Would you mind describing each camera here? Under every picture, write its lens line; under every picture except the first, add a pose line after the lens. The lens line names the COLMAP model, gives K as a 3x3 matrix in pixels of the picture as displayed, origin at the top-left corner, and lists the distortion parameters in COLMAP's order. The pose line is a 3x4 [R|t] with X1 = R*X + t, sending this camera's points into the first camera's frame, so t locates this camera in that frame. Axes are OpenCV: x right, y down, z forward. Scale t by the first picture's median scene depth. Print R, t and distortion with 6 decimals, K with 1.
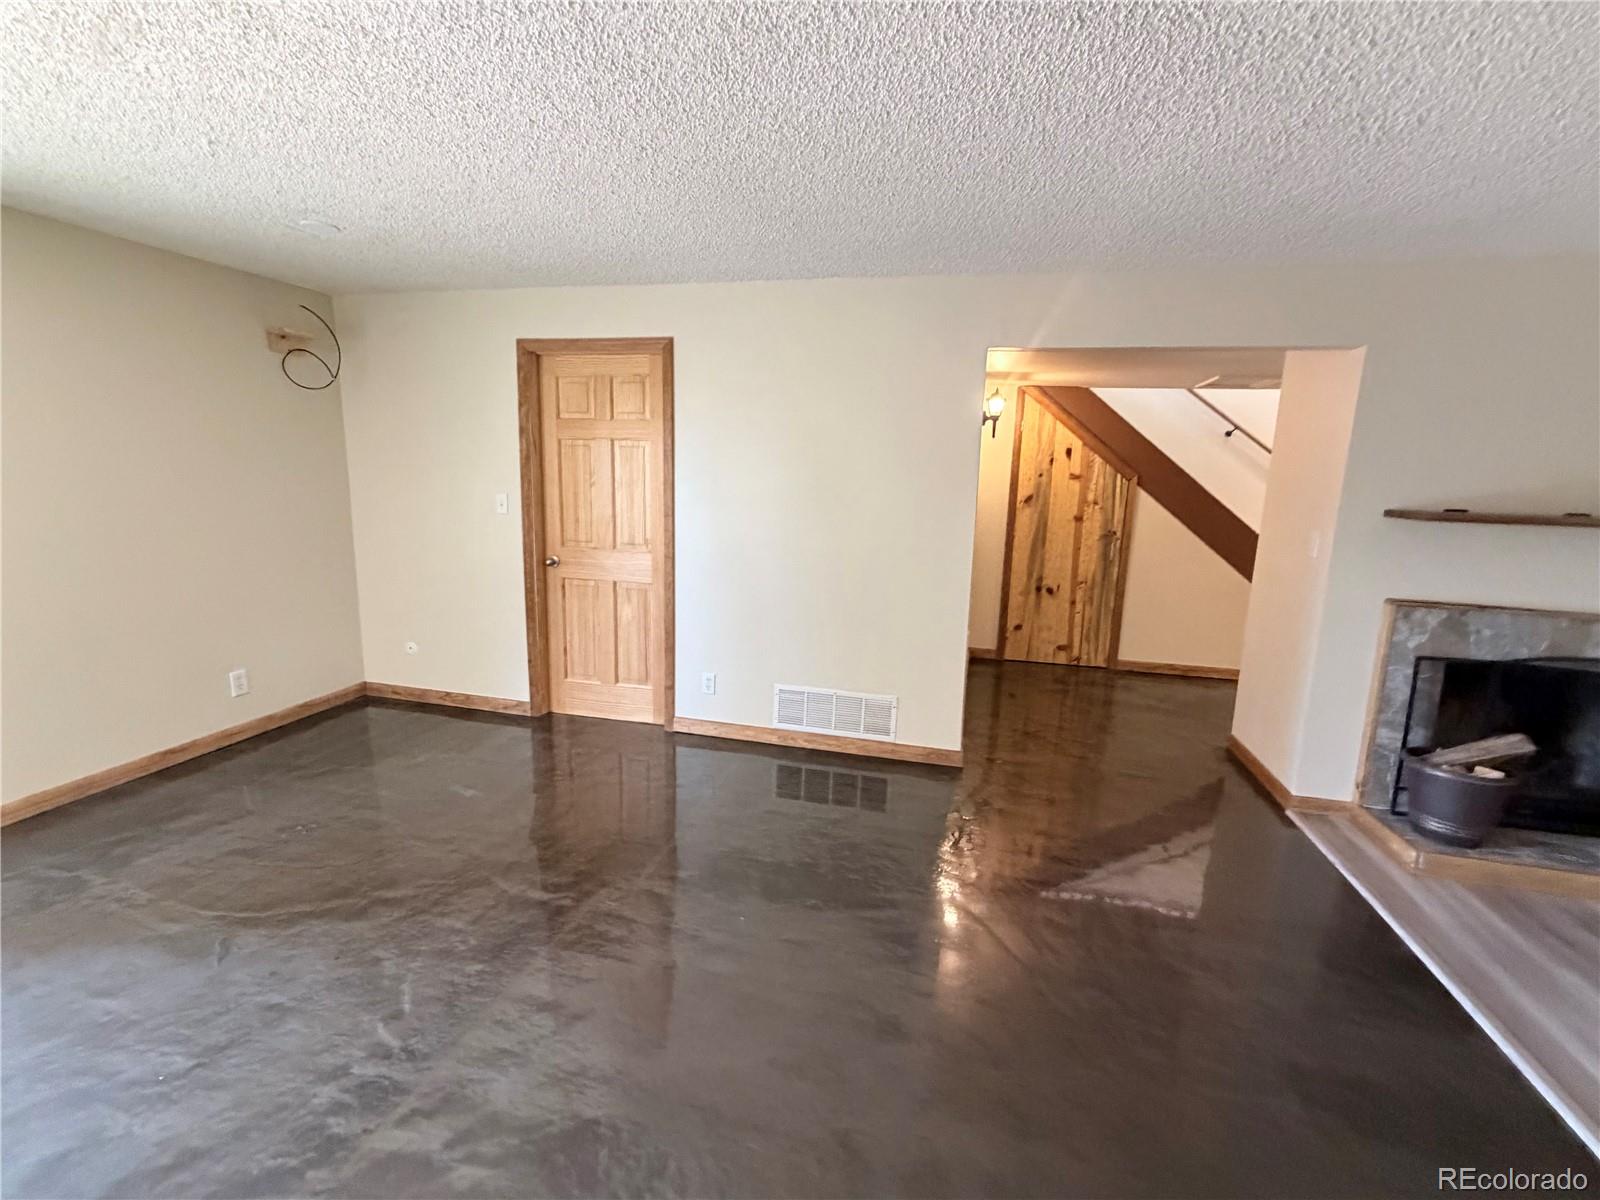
lens RADIAL K [[712.0, 0, 803.3], [0, 712.0, 594.6], [0, 0, 1]] dist [0.003201, -0.000532]
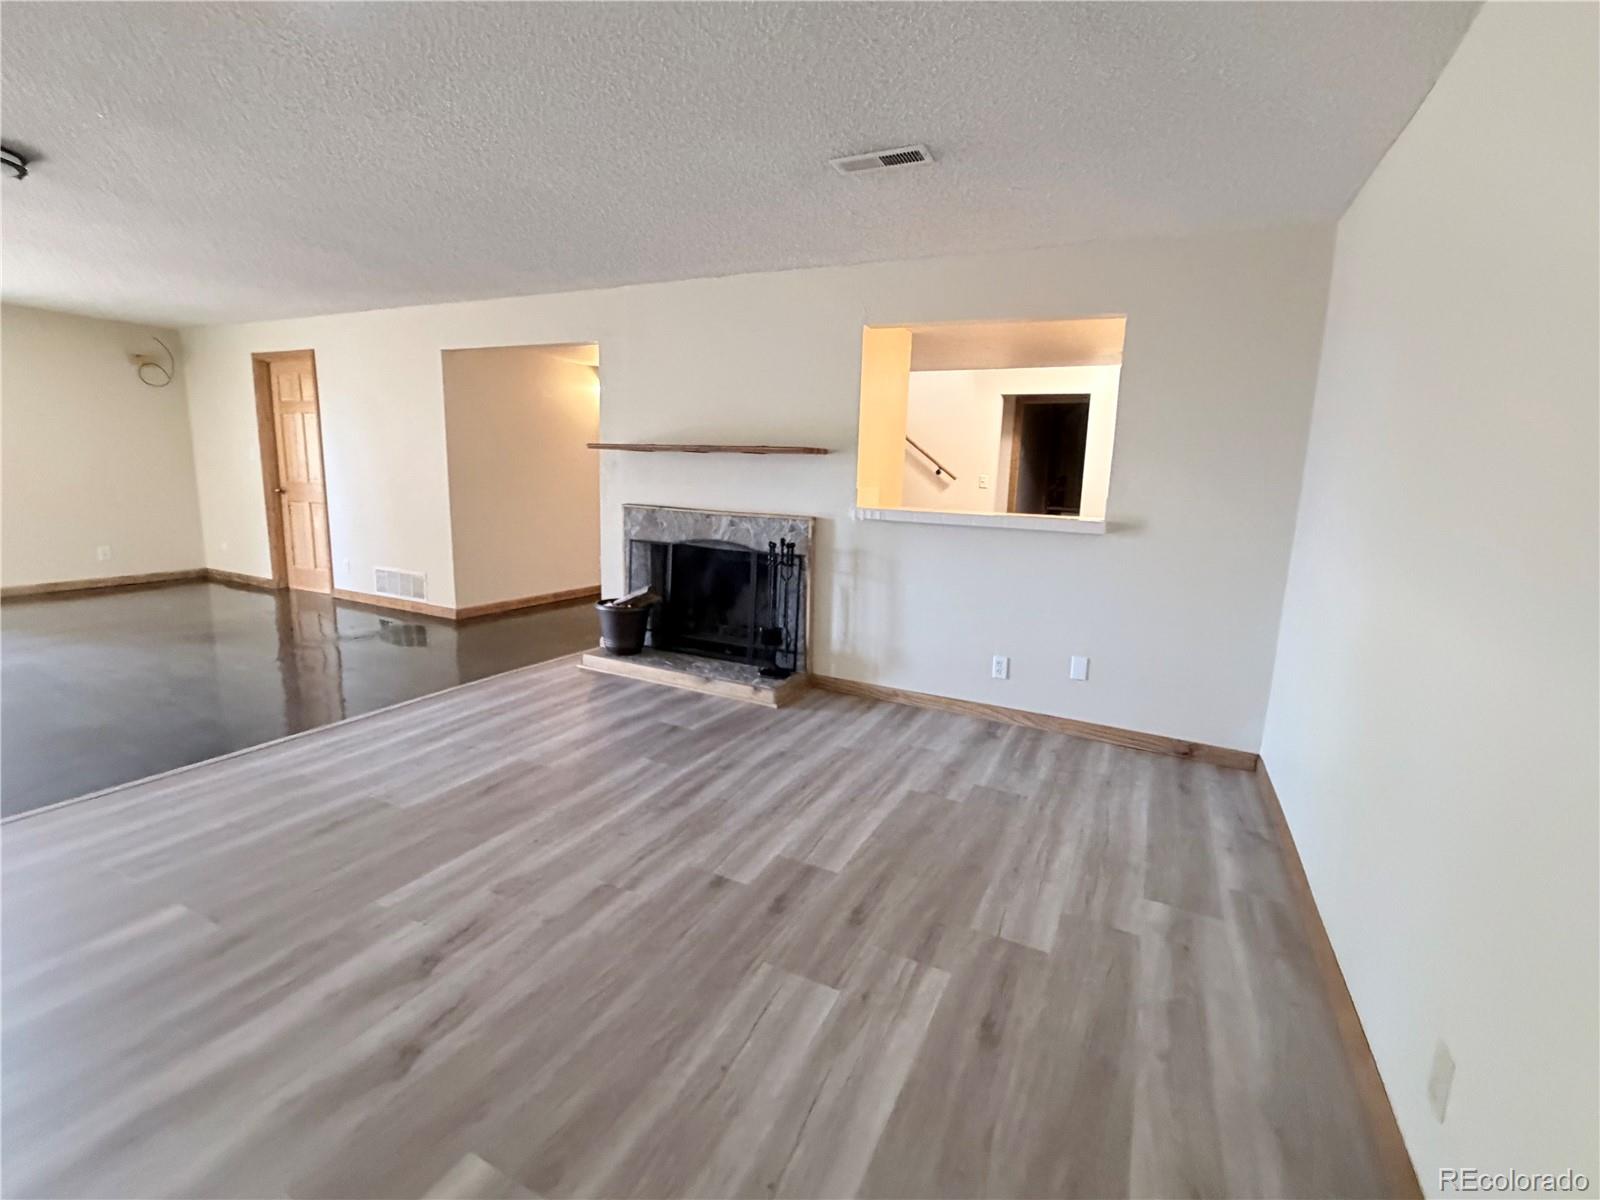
lens RADIAL K [[712.0, 0, 797.5], [0, 712.0, 596.2], [0, 0, 1]] dist [0.003201, -0.000532]
pose [[0.974842, 0.038079, -0.219619, 1.216342], [-0.036929, 0.999274, 0.009340, 0.141671], [0.219815, -0.000995, 0.975541, -0.334912]]
